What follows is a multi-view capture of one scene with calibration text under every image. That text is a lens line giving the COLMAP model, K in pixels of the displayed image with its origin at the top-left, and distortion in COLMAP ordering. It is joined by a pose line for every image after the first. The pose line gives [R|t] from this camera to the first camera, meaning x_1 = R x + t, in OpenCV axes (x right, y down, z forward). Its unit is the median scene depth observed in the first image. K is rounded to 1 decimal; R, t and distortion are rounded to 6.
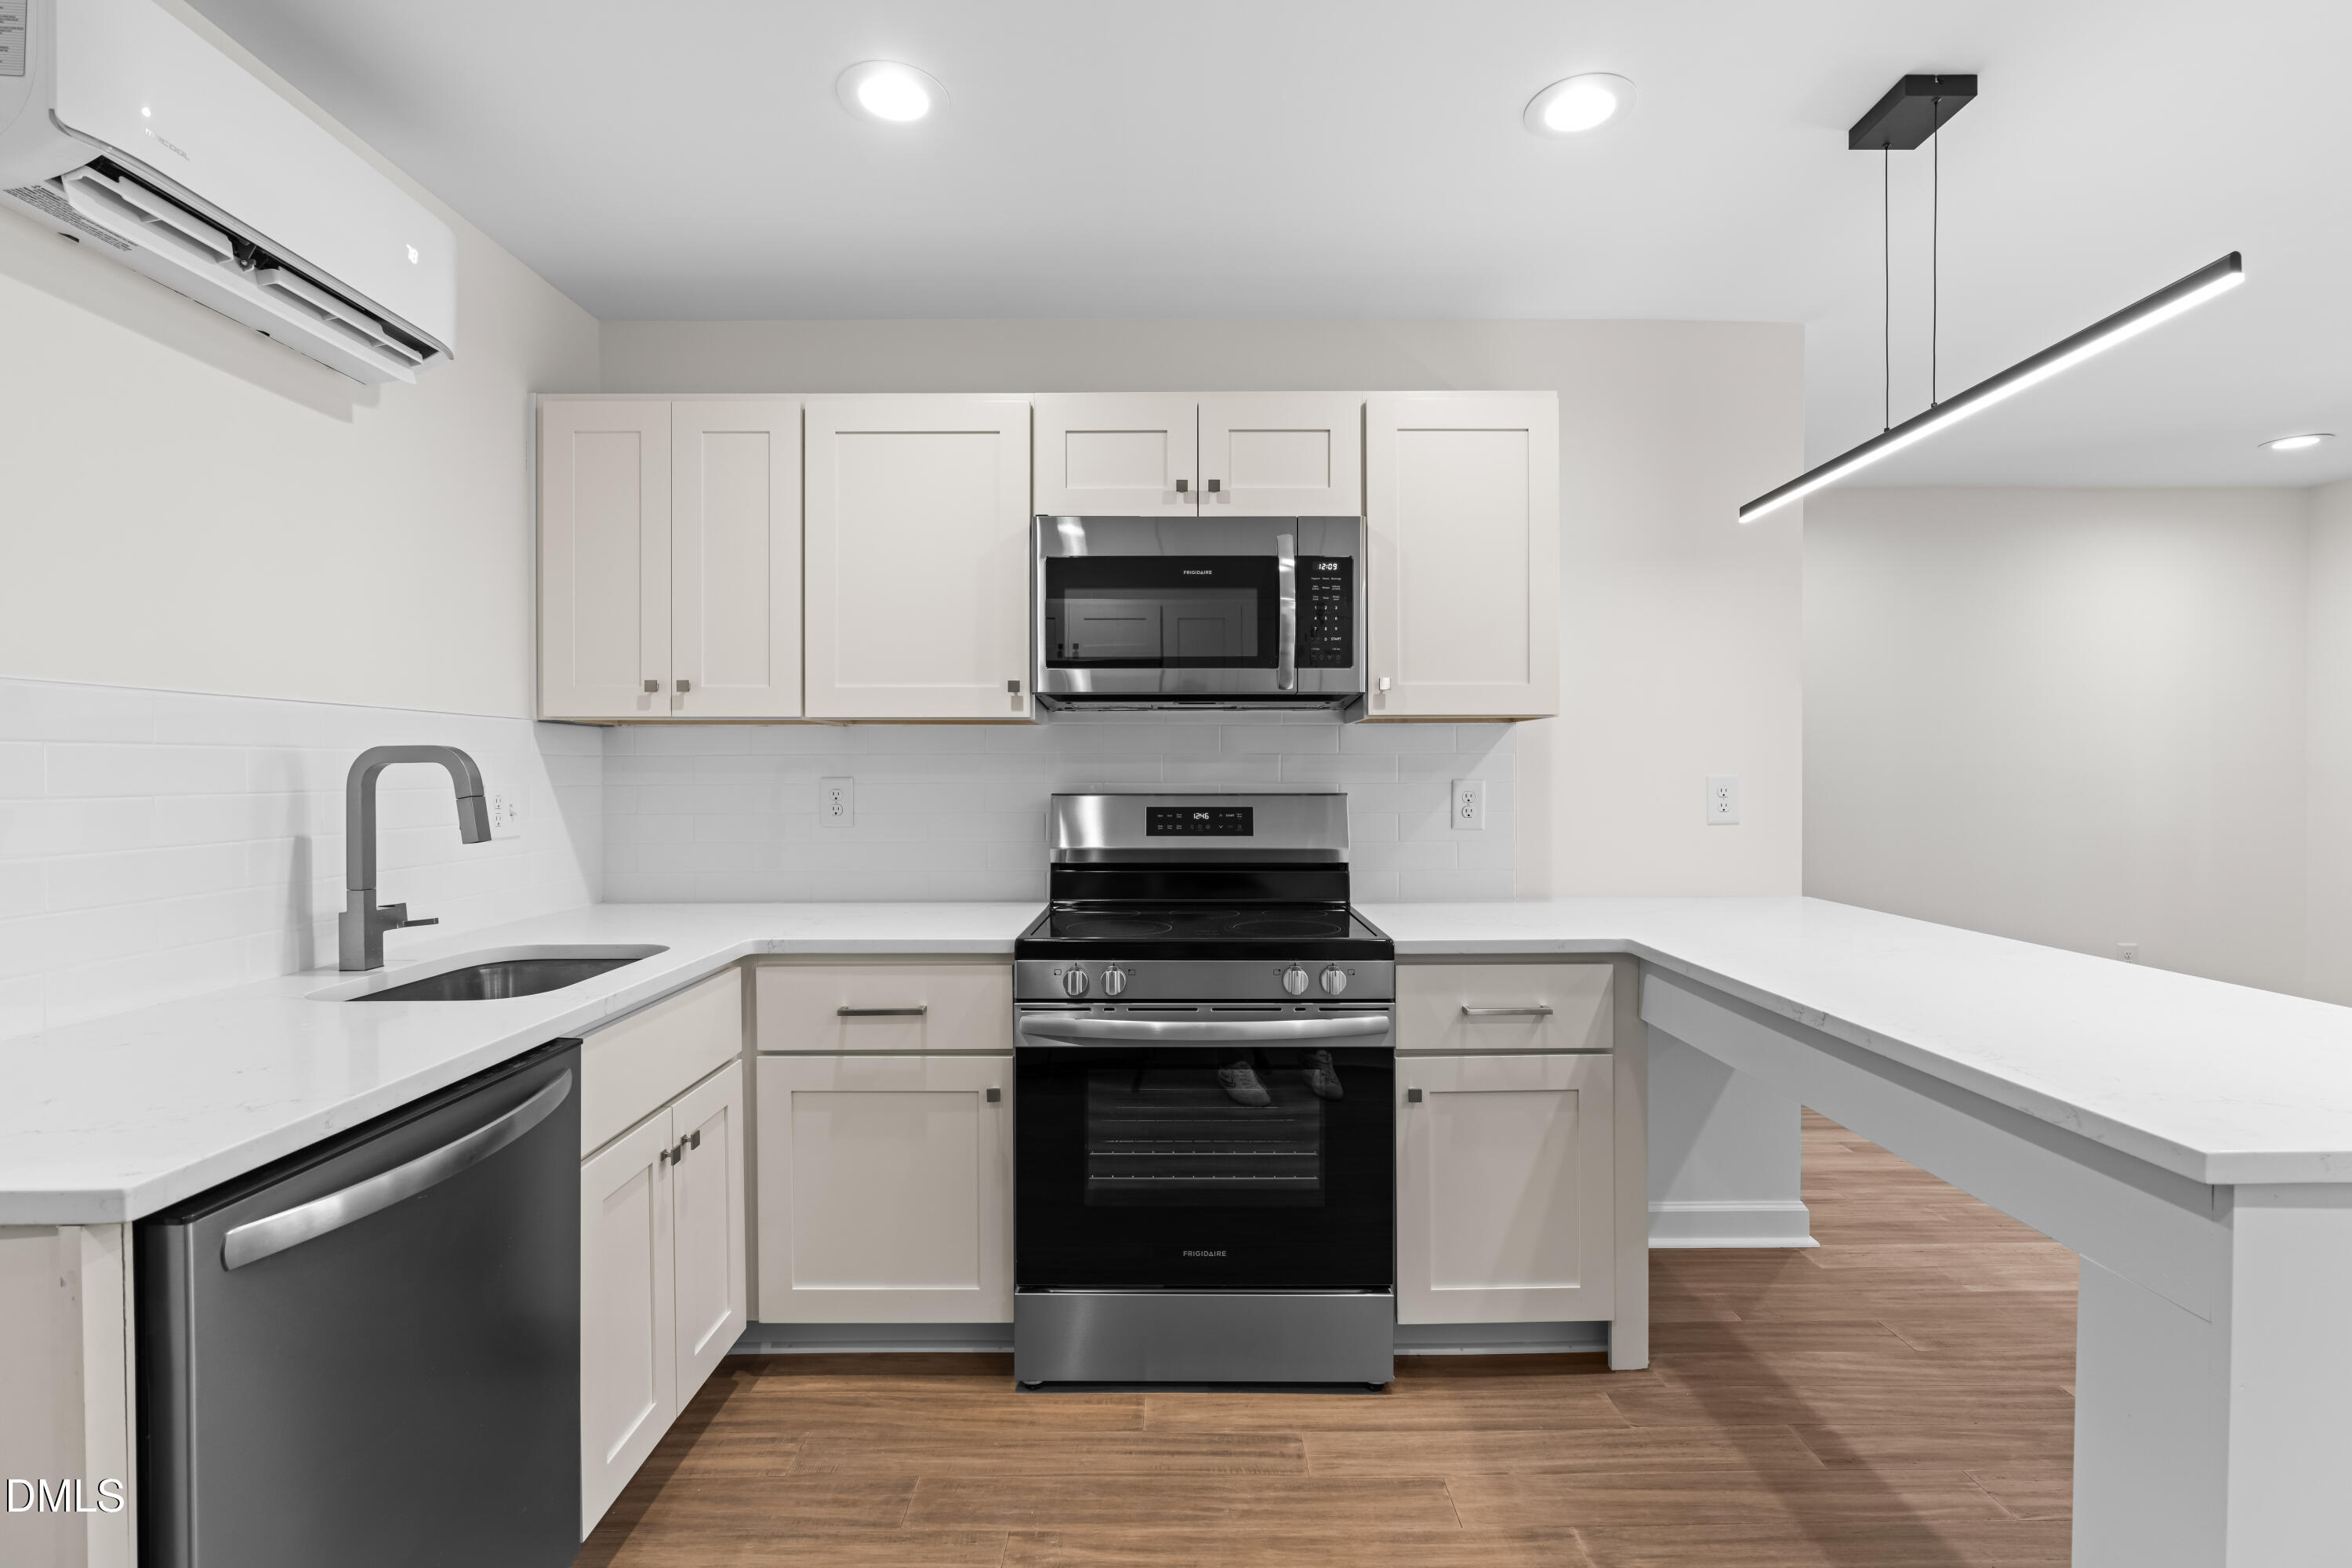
lens RADIAL K [[1062.0, 0, 1180.7], [0, 1062.0, 778.7], [0, 0, 1]] dist [-0.012777, 0.005067]
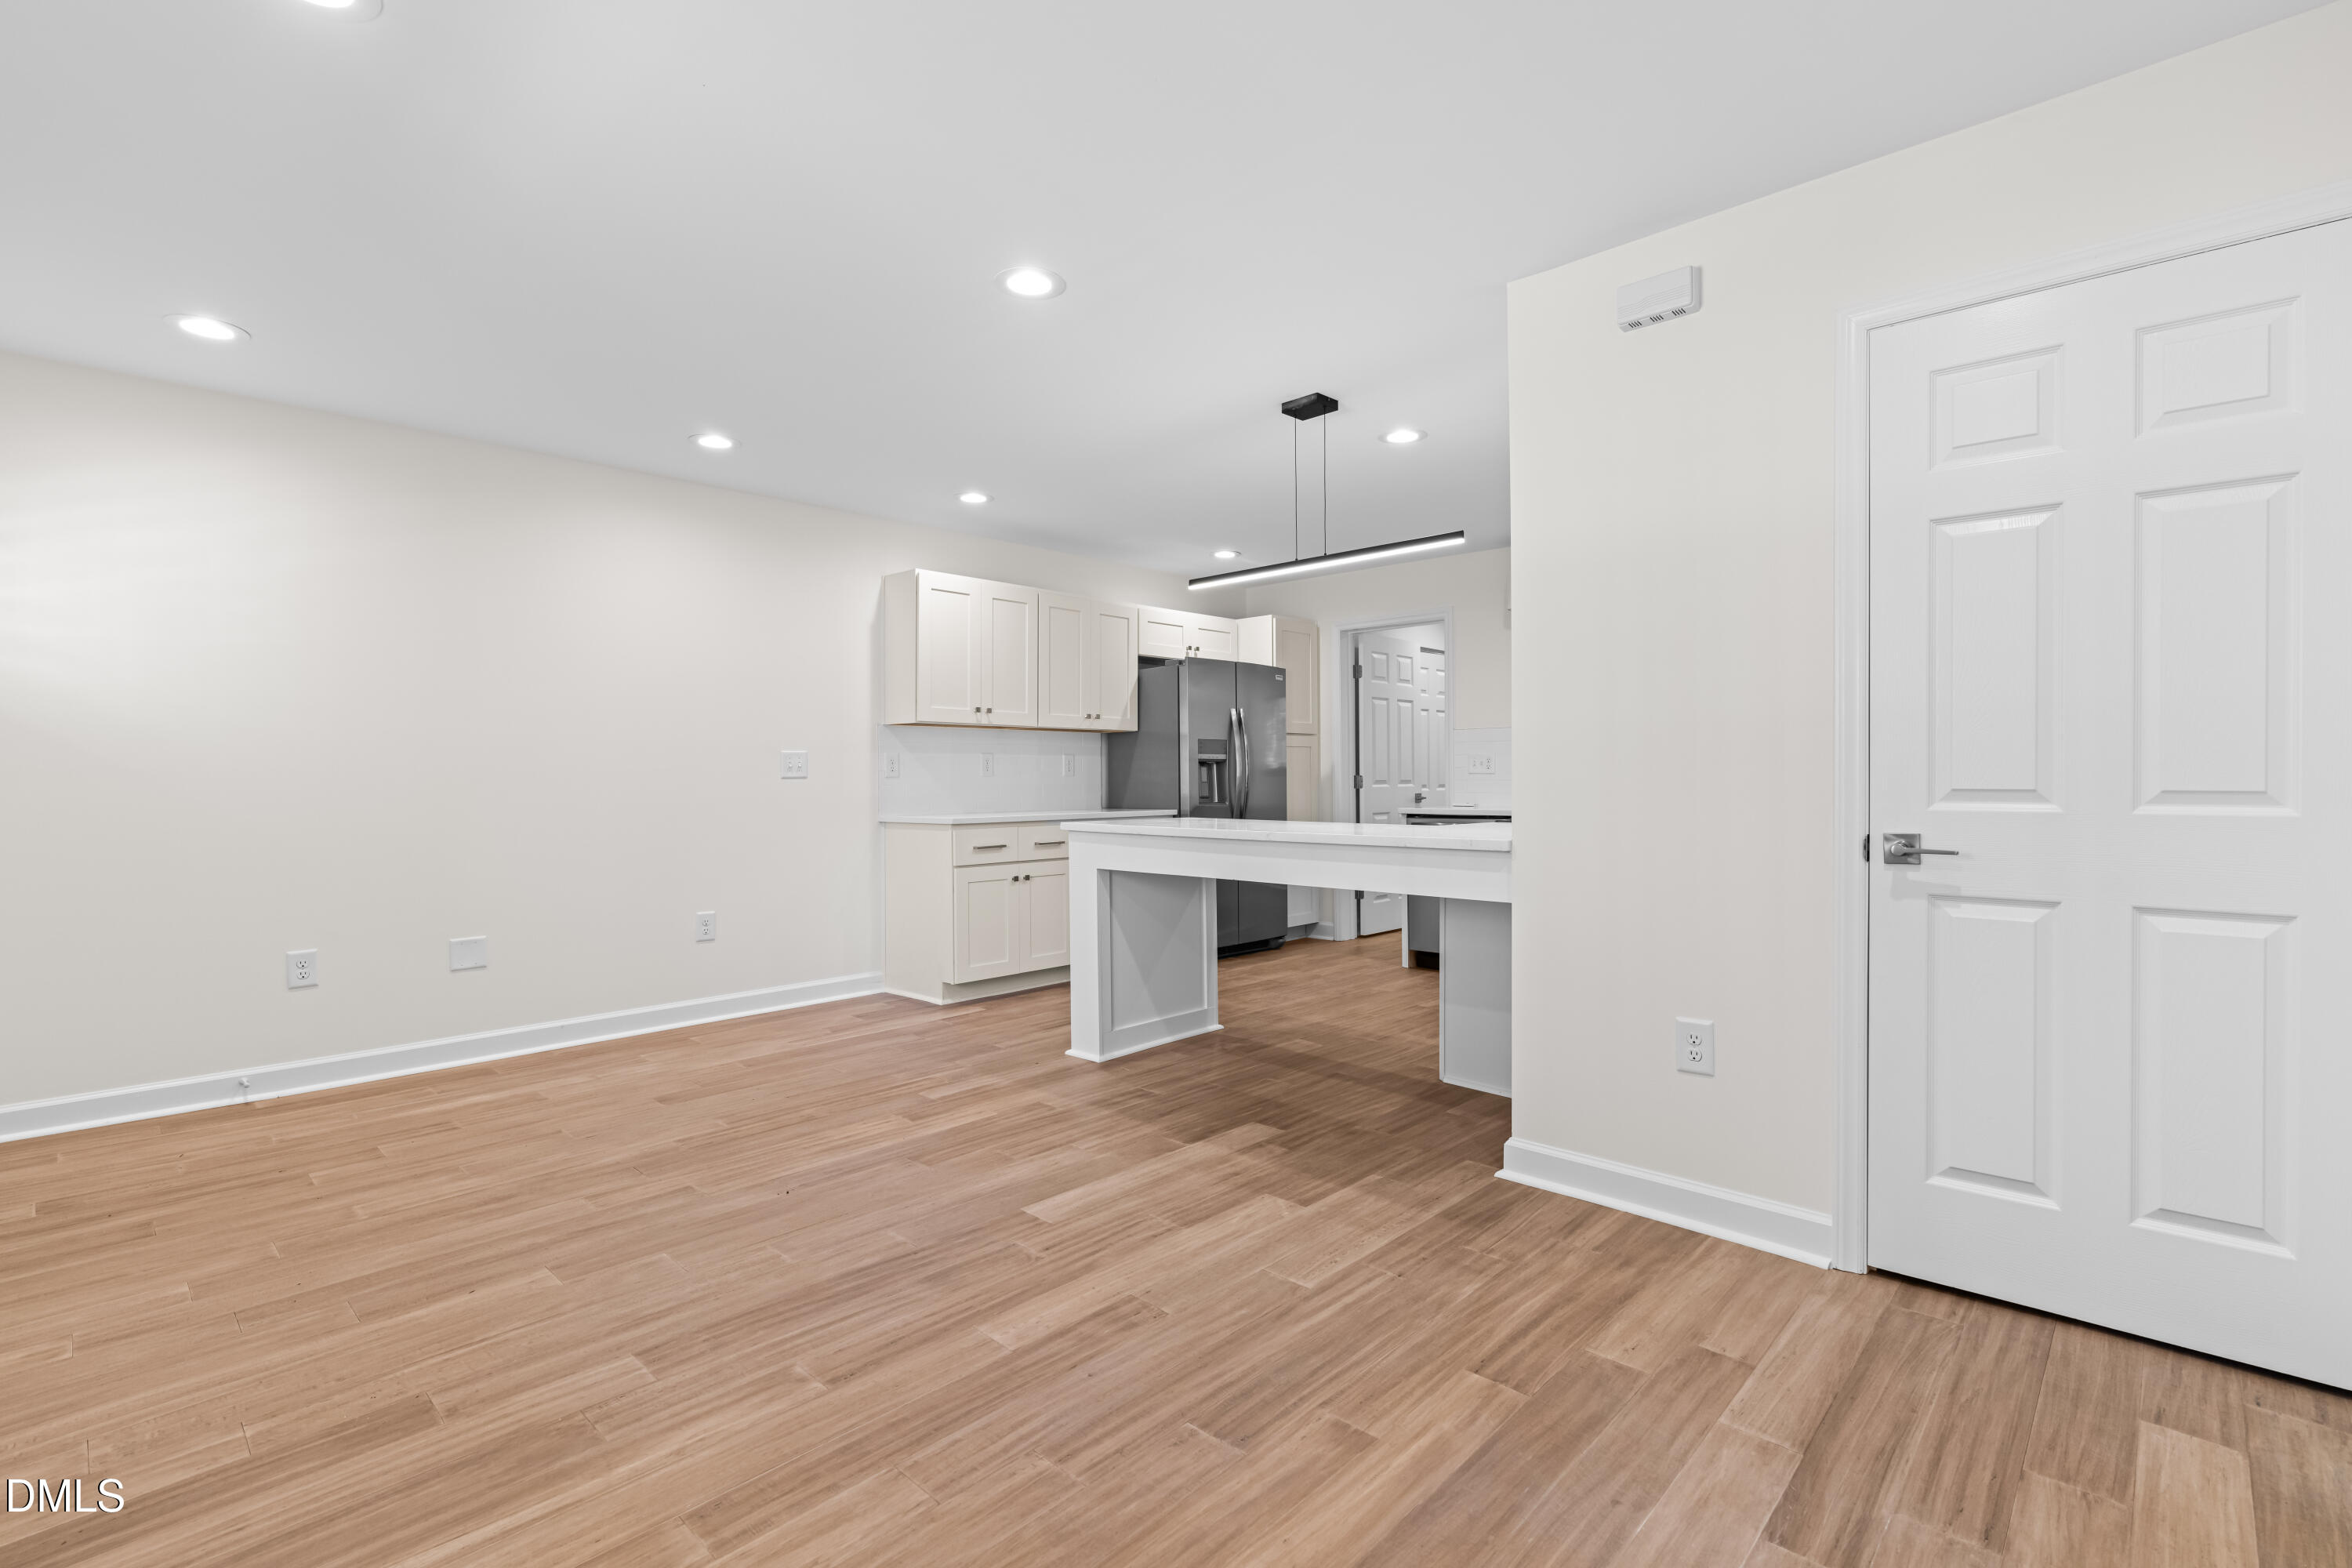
lens RADIAL K [[1062.0, 0, 1180.7], [0, 1062.0, 778.7], [0, 0, 1]] dist [-0.012777, 0.005067]
pose [[-0.688550, 0.005558, -0.725168, 1.797303], [0.000789, 0.999976, 0.006915, 0.051543], [0.725188, 0.004190, -0.688538, 1.706650]]
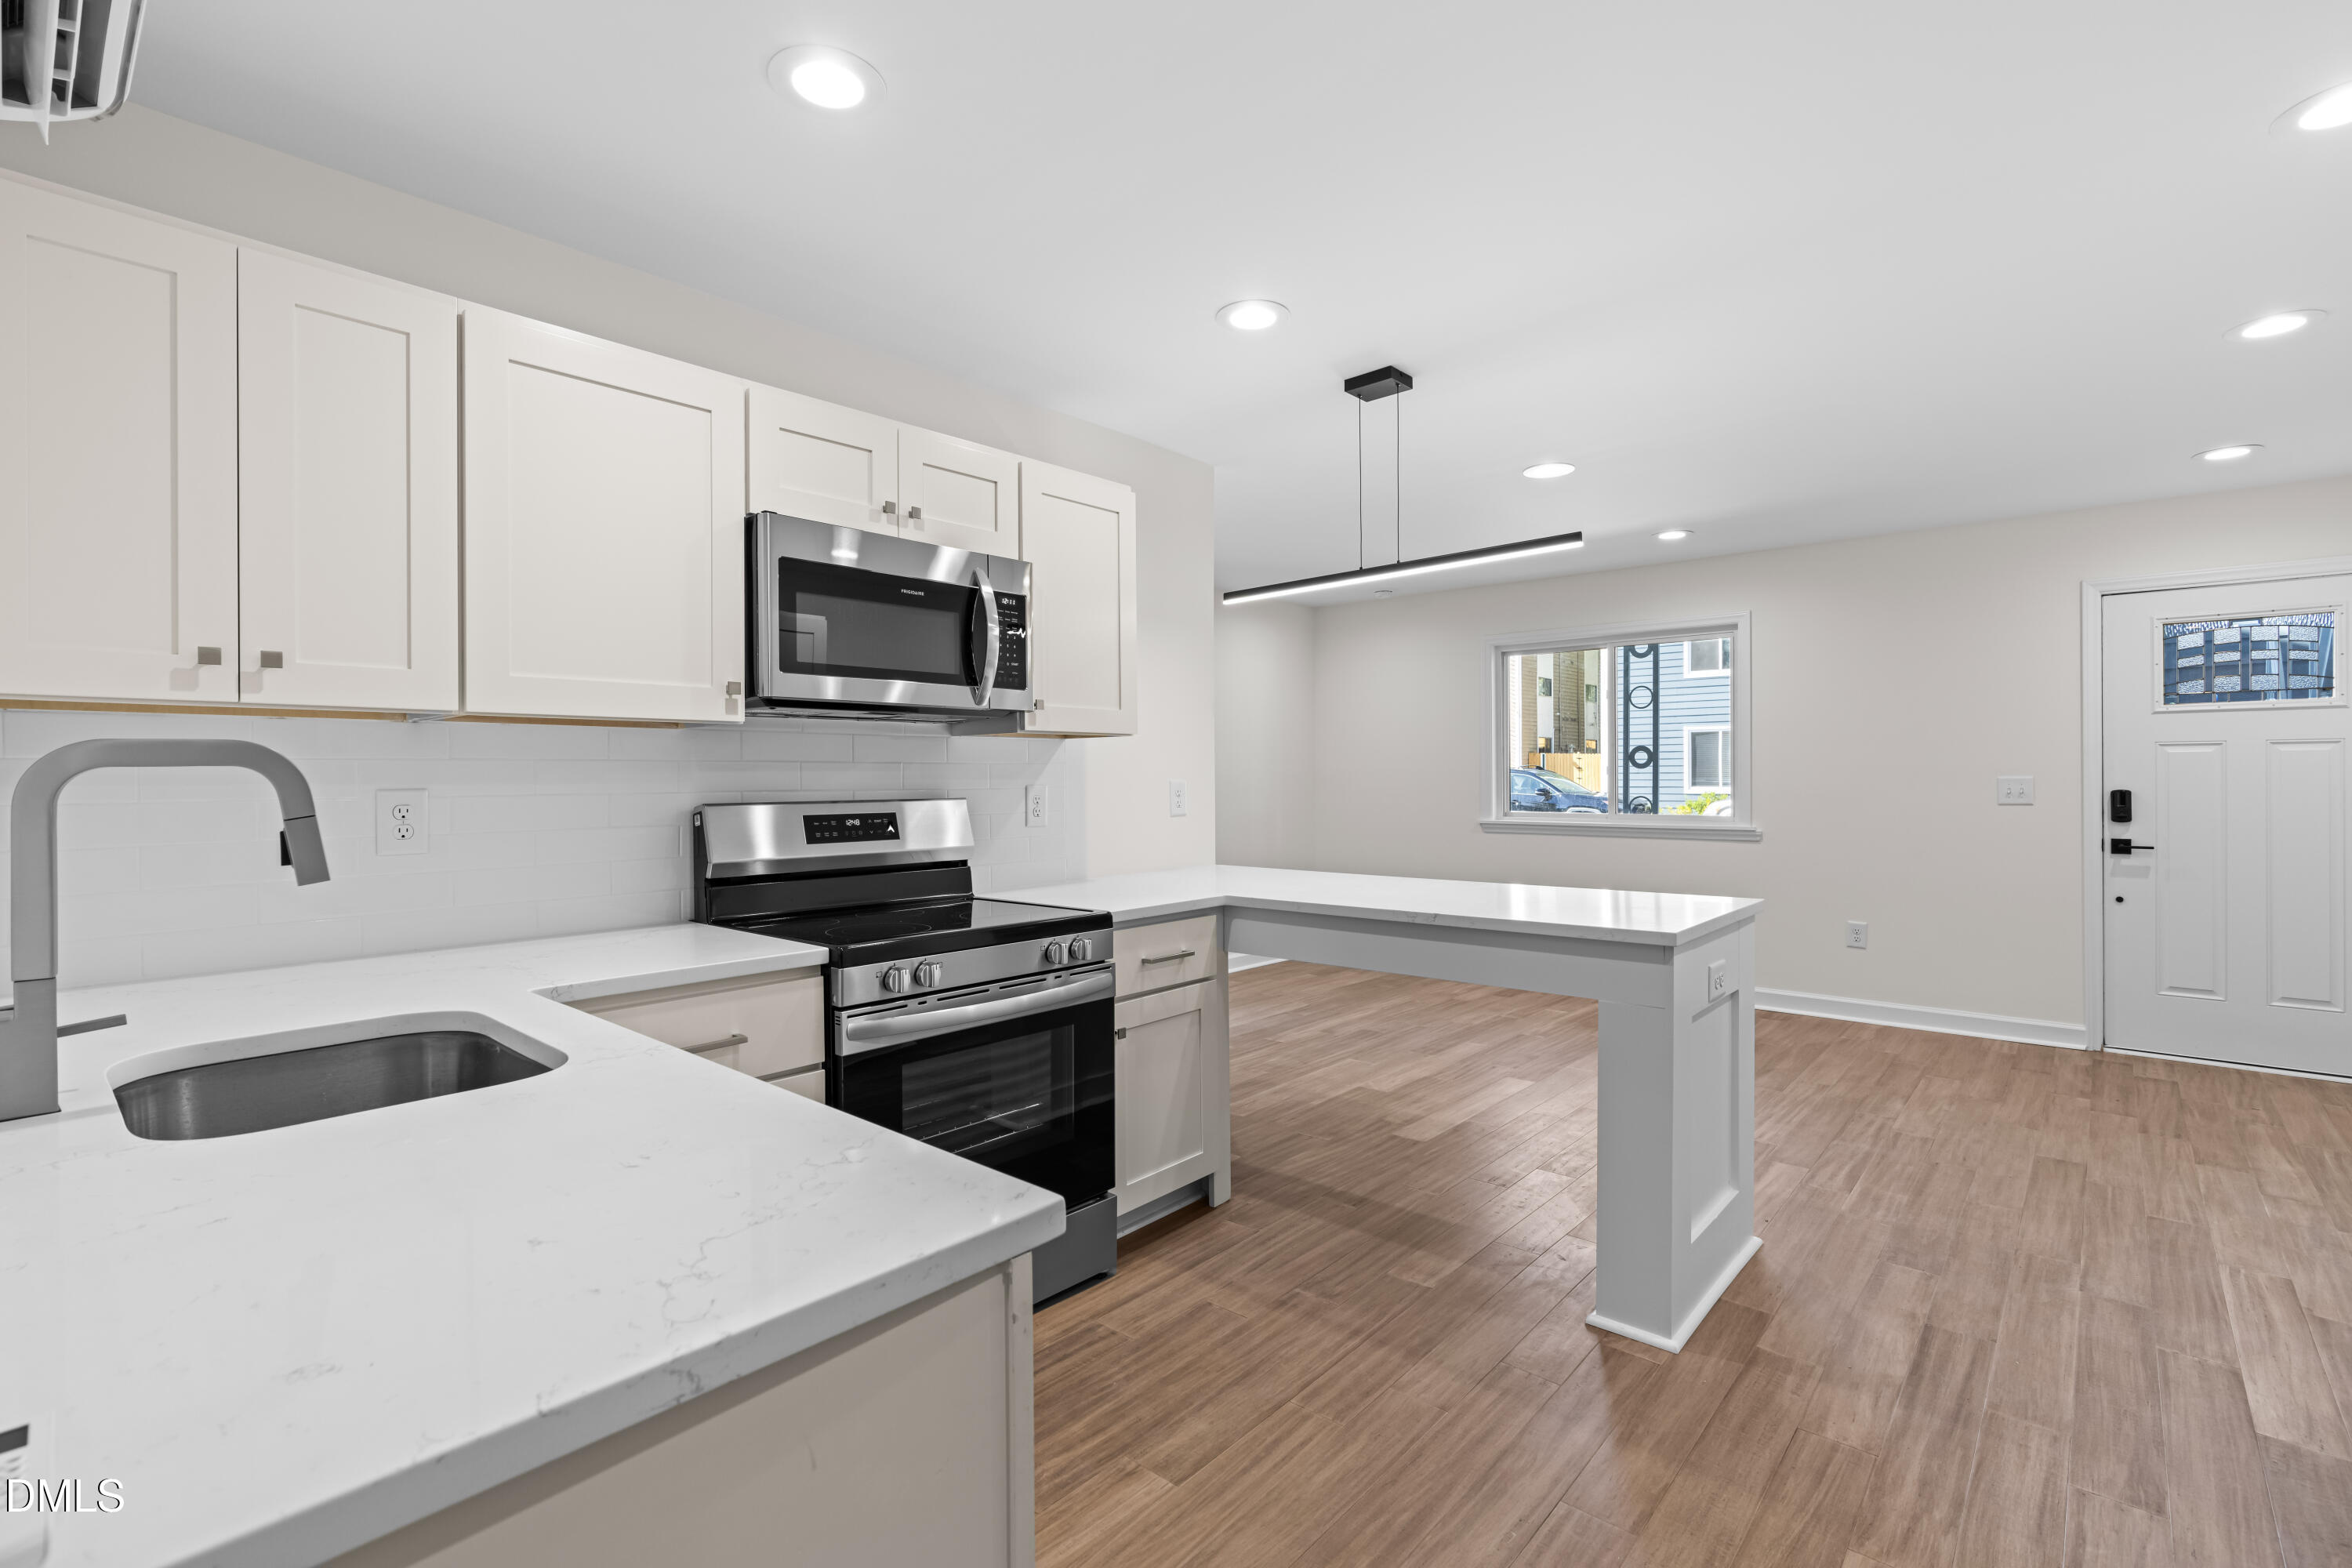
lens RADIAL K [[1062.0, 0, 1180.7], [0, 1062.0, 778.7], [0, 0, 1]] dist [-0.012777, 0.005067]
pose [[0.663653, -0.003980, 0.748030, -0.601149], [0.010850, 0.999932, -0.004306, 0.000678], [-0.747962, 0.010974, 0.663651, 0.091907]]
